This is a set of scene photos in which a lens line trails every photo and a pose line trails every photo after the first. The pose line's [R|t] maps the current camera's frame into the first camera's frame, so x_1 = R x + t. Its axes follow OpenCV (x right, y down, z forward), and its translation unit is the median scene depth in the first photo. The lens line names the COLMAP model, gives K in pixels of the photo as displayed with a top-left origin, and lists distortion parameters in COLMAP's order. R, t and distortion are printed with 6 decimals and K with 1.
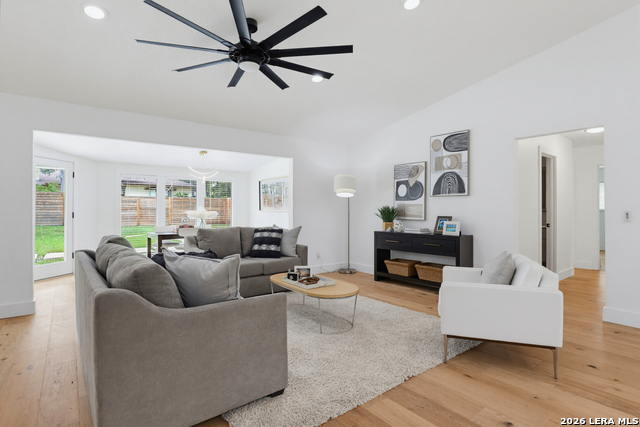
lens RADIAL K [[333.0, 0, 324.2], [0, 333.0, 210.6], [0, 0, 1]] dist [-0.041489, 0.016548]
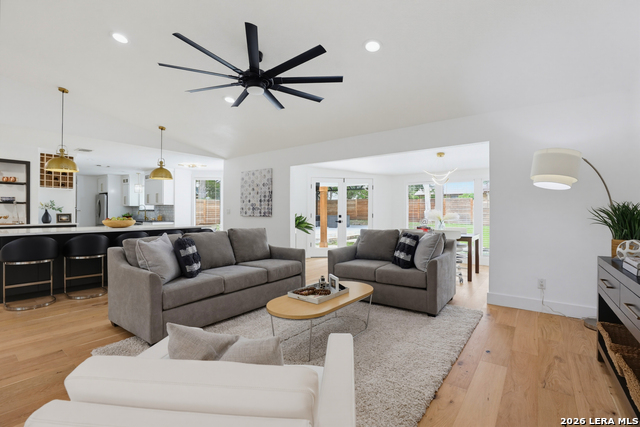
lens RADIAL K [[292.3, 0, 323.9], [0, 292.3, 211.4], [0, 0, 1]] dist [-0.047270, 0.013714]
pose [[0.263232, -0.002924, -0.964728, 0.498989], [-0.002079, 0.999991, -0.003598, -0.000496], [0.964730, 0.002953, 0.263223, 0.573245]]
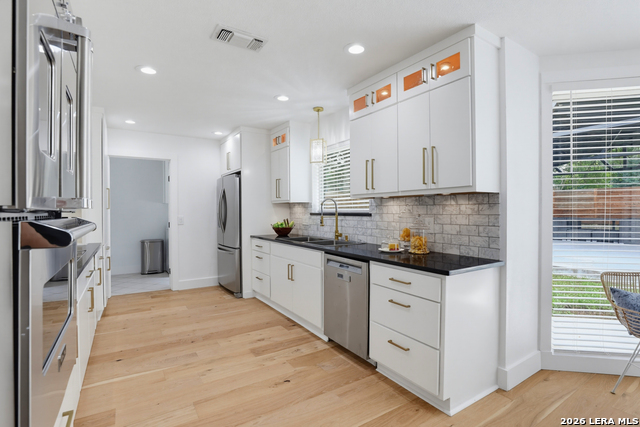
lens RADIAL K [[311.2, 0, 319.3], [0, 311.2, 211.6], [0, 0, 1]] dist [-0.034568, 0.000194]
pose [[-0.094139, 0.001079, -0.995558, -0.971866], [0.001965, 0.999998, 0.000898, -0.017755], [0.995557, -0.001872, -0.094141, -0.057700]]
